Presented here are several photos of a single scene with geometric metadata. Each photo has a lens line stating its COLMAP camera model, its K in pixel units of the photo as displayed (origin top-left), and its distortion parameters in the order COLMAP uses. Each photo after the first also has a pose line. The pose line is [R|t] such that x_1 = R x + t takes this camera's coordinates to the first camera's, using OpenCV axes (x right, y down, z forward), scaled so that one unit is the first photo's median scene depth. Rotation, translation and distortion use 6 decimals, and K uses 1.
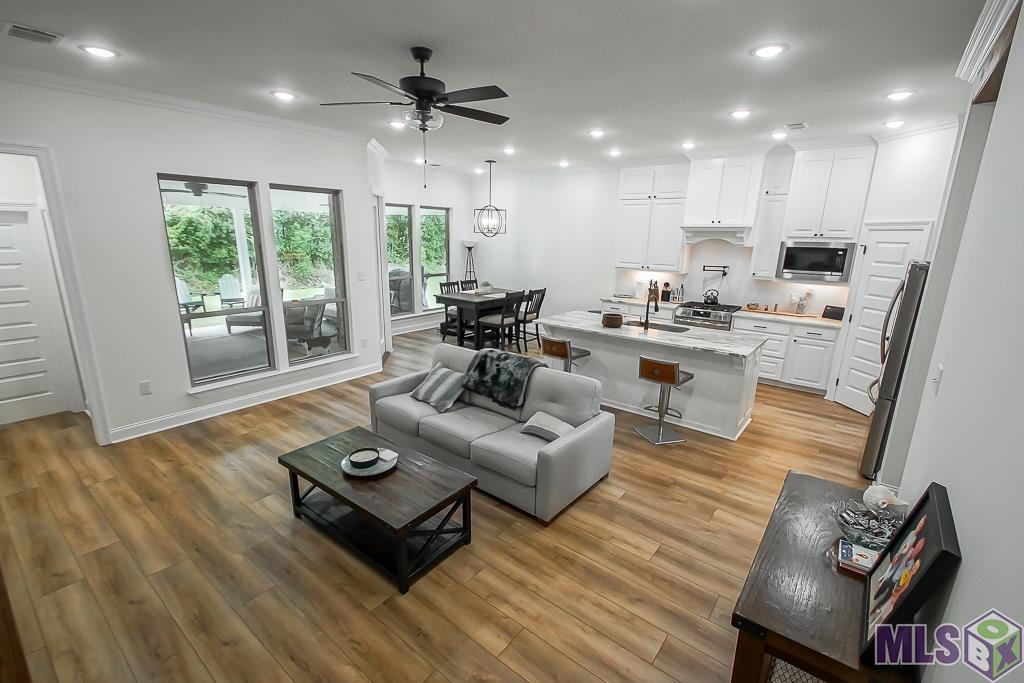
lens RADIAL K [[446.1, 0, 512.0], [0, 446.1, 341.5], [0, 0, 1]] dist [-0.000476, -0.000087]
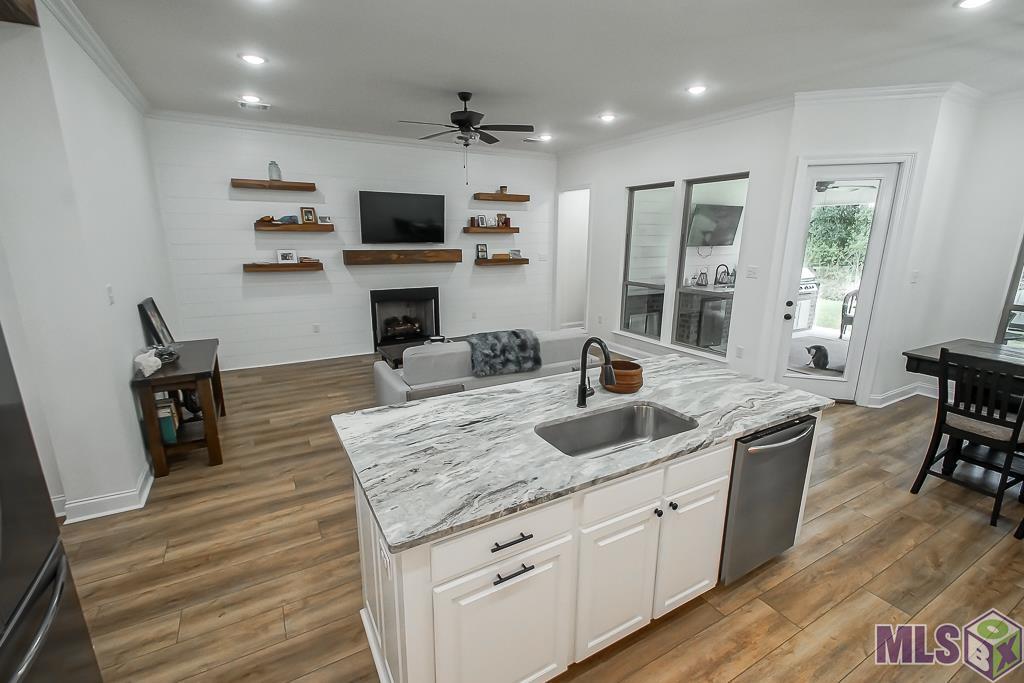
lens RADIAL K [[464.4, 0, 514.3], [0, 464.4, 327.0], [0, 0, 1]] dist [0.001053, -0.000137]
pose [[-0.364861, 0.170397, -0.915337, 1.062389], [-0.232495, 0.935292, 0.266786, -0.299143], [0.901567, 0.310151, -0.301636, 1.506992]]
